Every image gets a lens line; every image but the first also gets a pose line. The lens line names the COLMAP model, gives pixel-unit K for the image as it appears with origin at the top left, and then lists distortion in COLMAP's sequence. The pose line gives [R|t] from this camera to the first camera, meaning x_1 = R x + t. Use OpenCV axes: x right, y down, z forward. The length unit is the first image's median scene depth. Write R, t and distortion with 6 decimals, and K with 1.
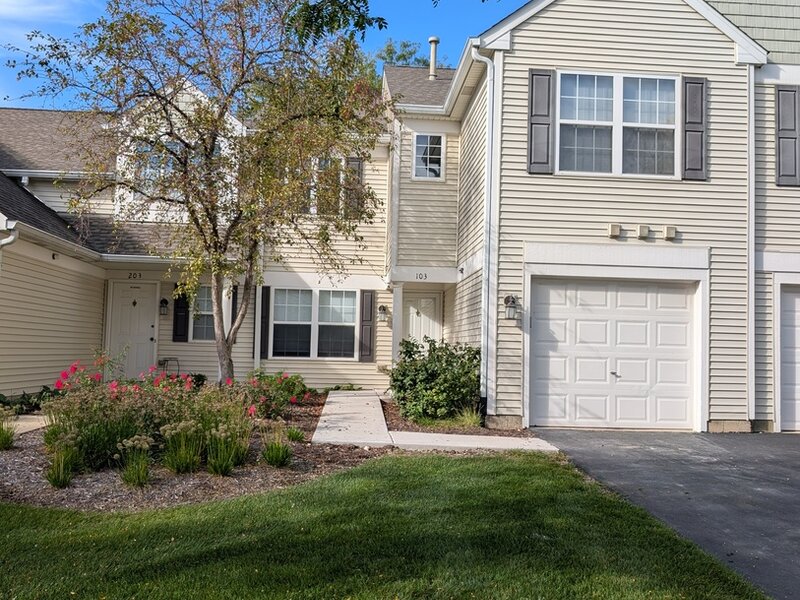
lens RADIAL K [[767.2, 0, 402.7], [0, 767.2, 304.0], [0, 0, 1]] dist [0.104497, -0.326673]
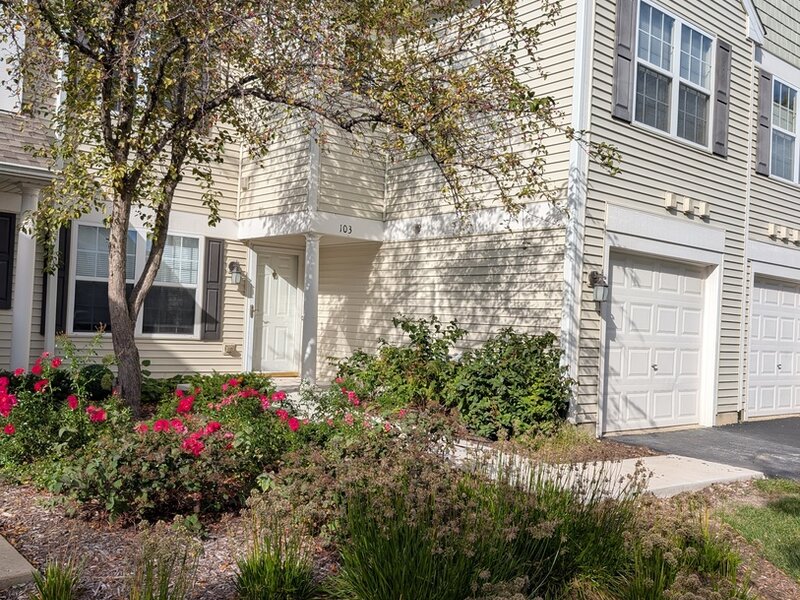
lens RADIAL K [[767.2, 0, 402.7], [0, 767.2, 304.0], [0, 0, 1]] dist [0.104497, -0.326673]
pose [[0.808034, 0.028298, 0.588456, -0.462949], [-0.064089, 0.997140, 0.040053, 0.003466], [-0.585640, -0.070078, 0.807537, 0.464005]]
